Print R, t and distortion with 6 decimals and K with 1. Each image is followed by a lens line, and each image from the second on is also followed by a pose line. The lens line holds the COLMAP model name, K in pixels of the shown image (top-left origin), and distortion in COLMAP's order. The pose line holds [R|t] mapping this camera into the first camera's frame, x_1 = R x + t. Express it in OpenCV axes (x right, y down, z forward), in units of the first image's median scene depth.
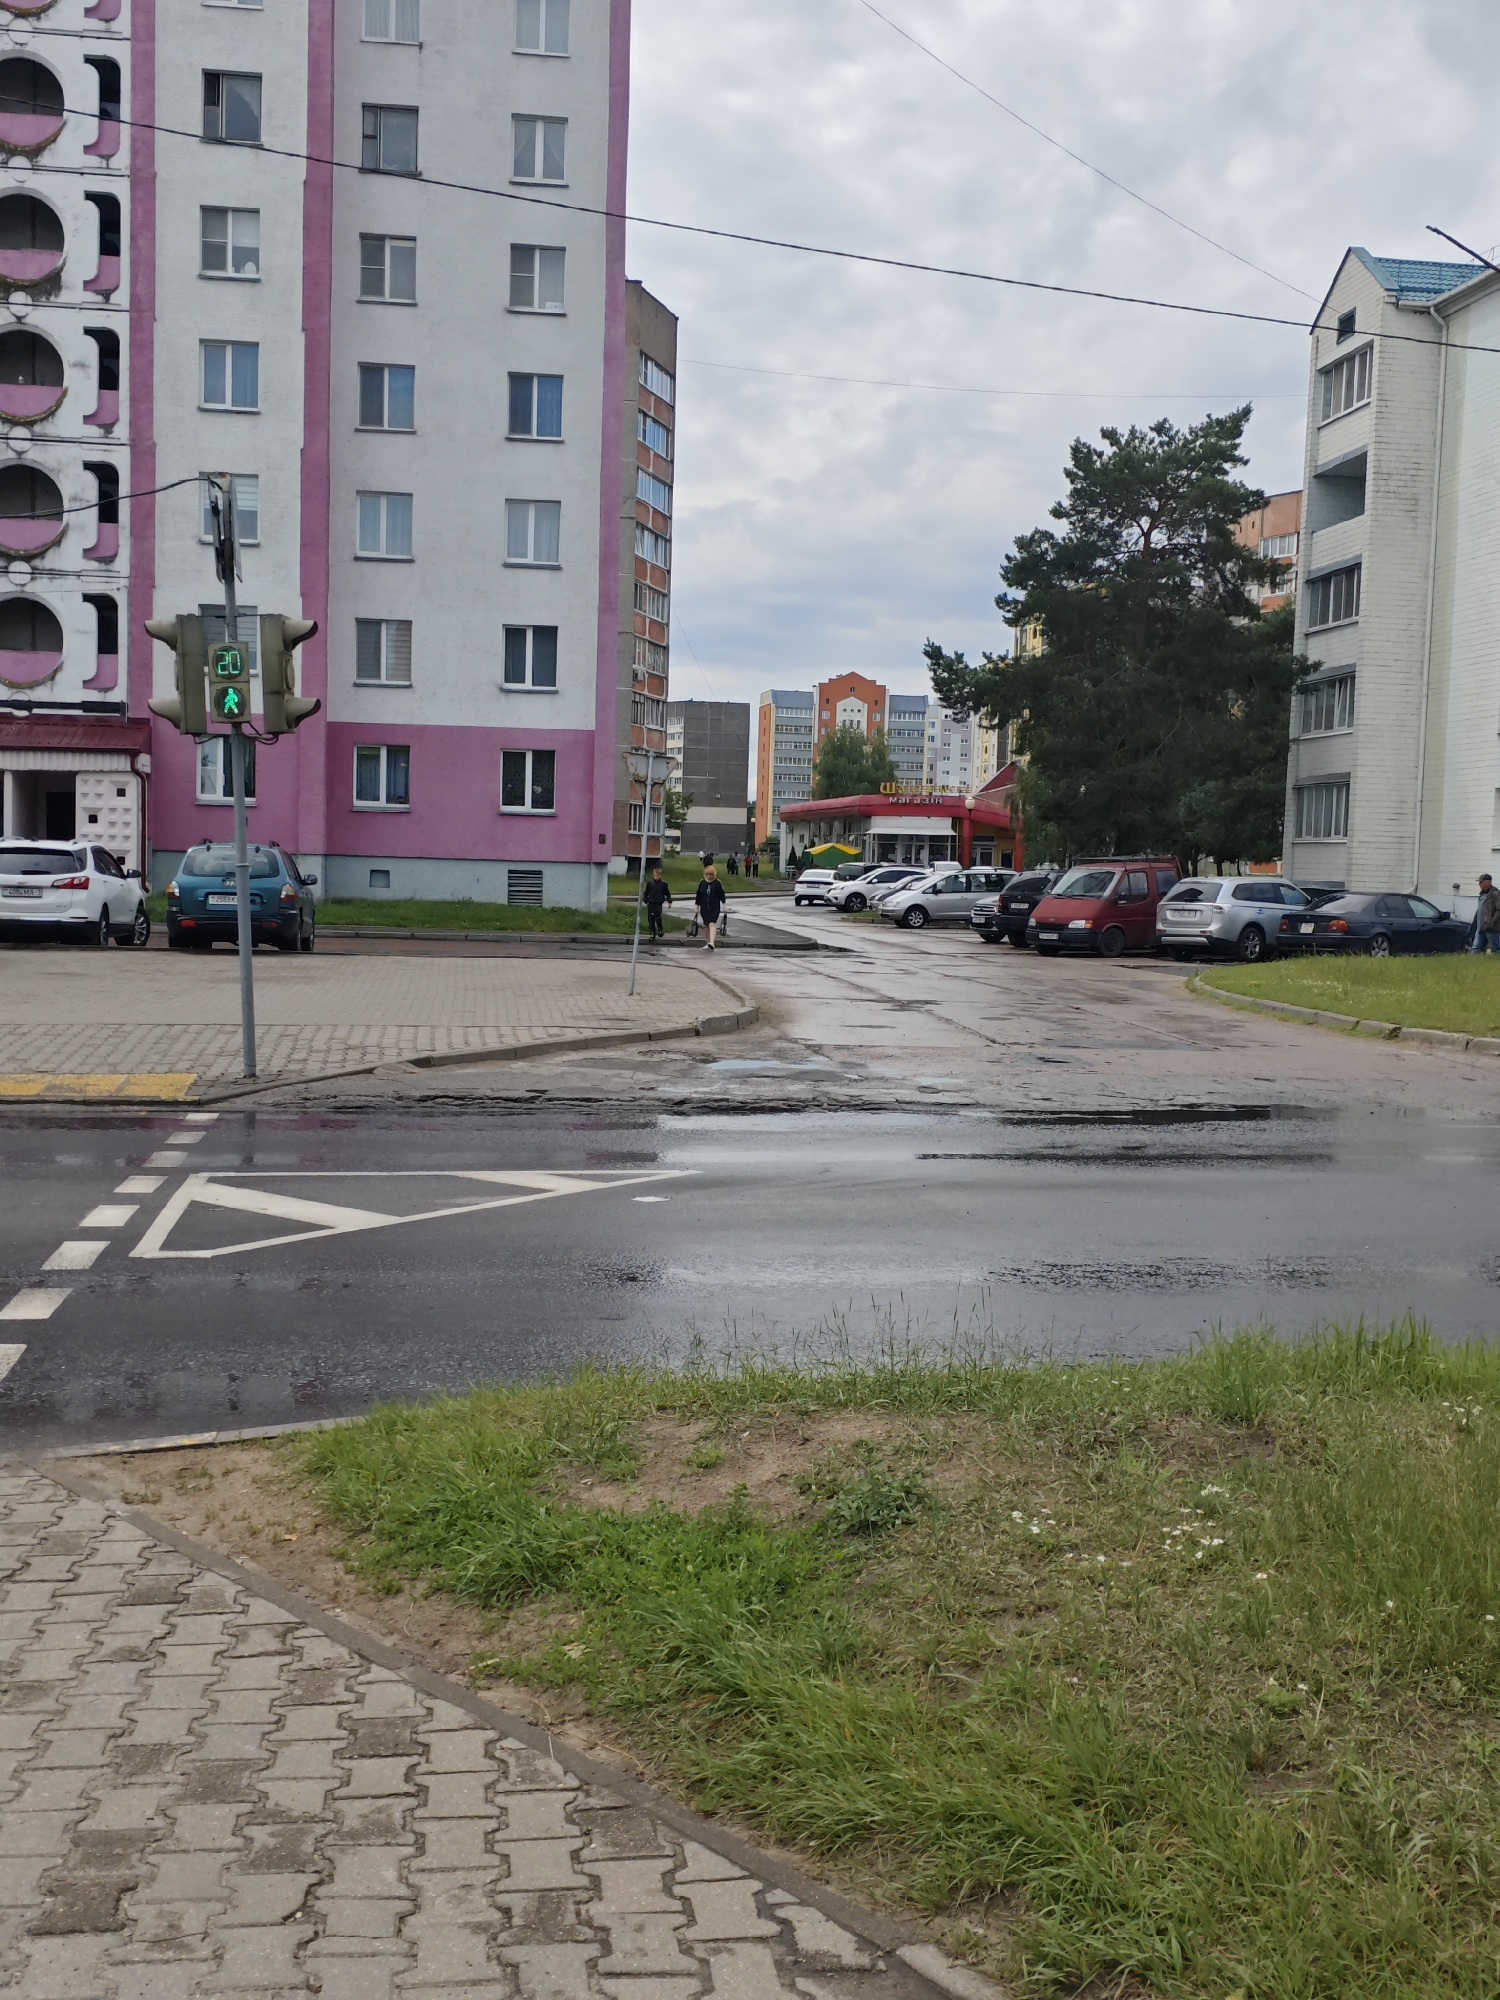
lens RADIAL K [[2036.1, 0, 751.2], [0, 2036.1, 1000.7], [0, 0, 1]] dist [0.015174, 0.000000]
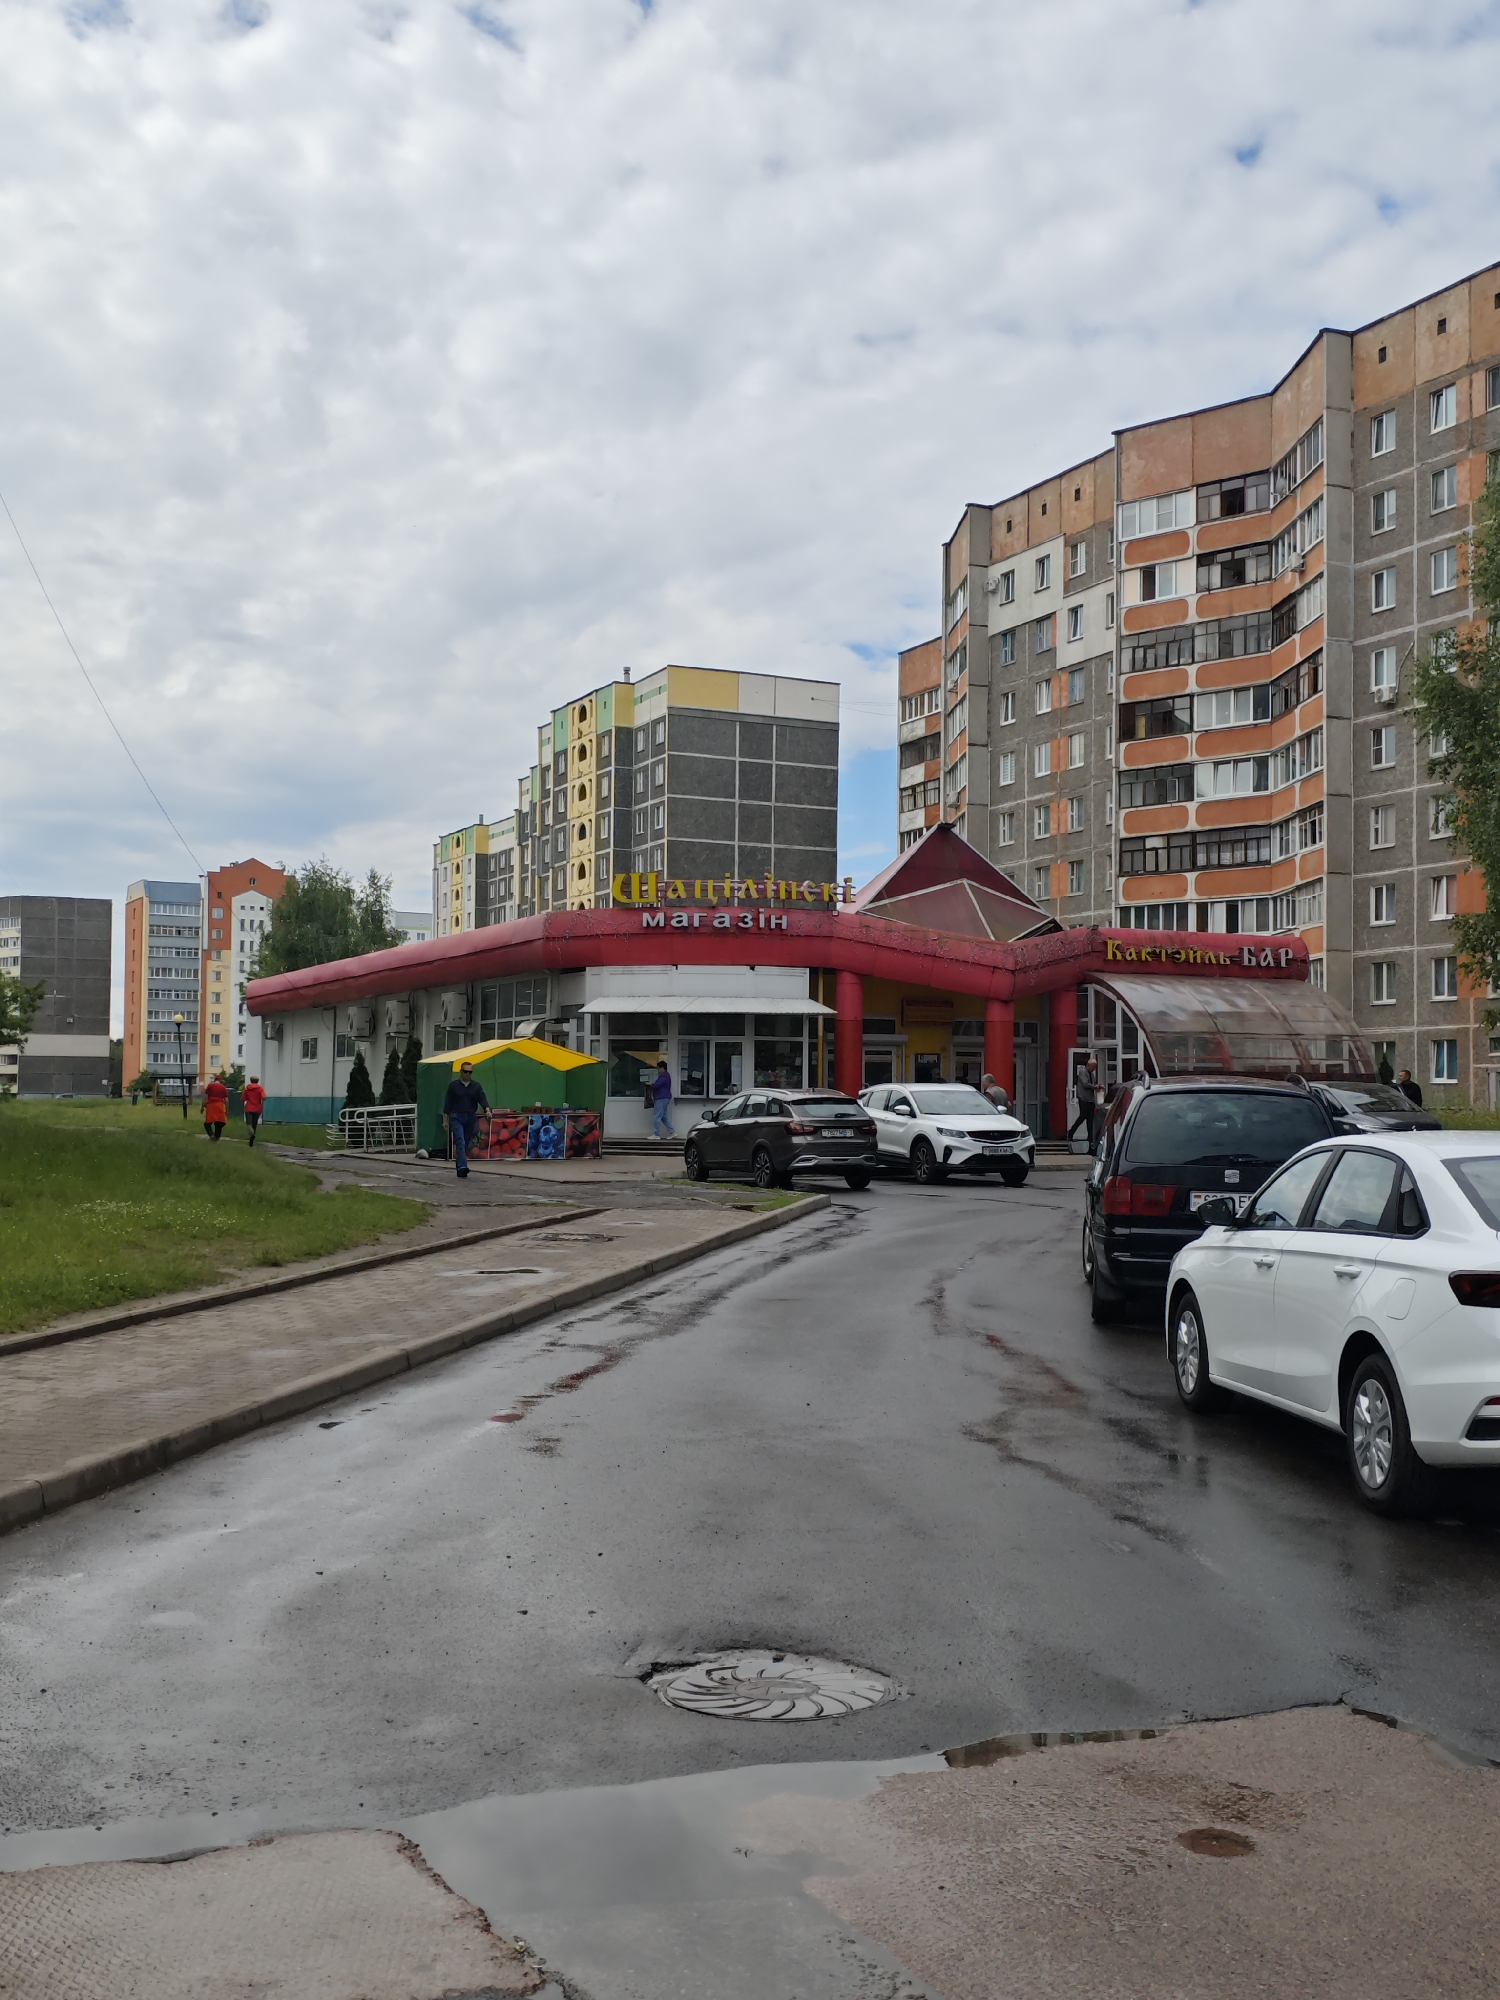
lens RADIAL K [[2036.1, 0, 749.2], [0, 2036.1, 1004.9], [0, 0, 1]] dist [0.015174, 0.000000]
pose [[0.952076, -0.008904, 0.305732, -0.007979], [0.043668, 0.993293, -0.107058, -0.014549], [-0.302729, 0.115278, 0.946079, 0.215501]]
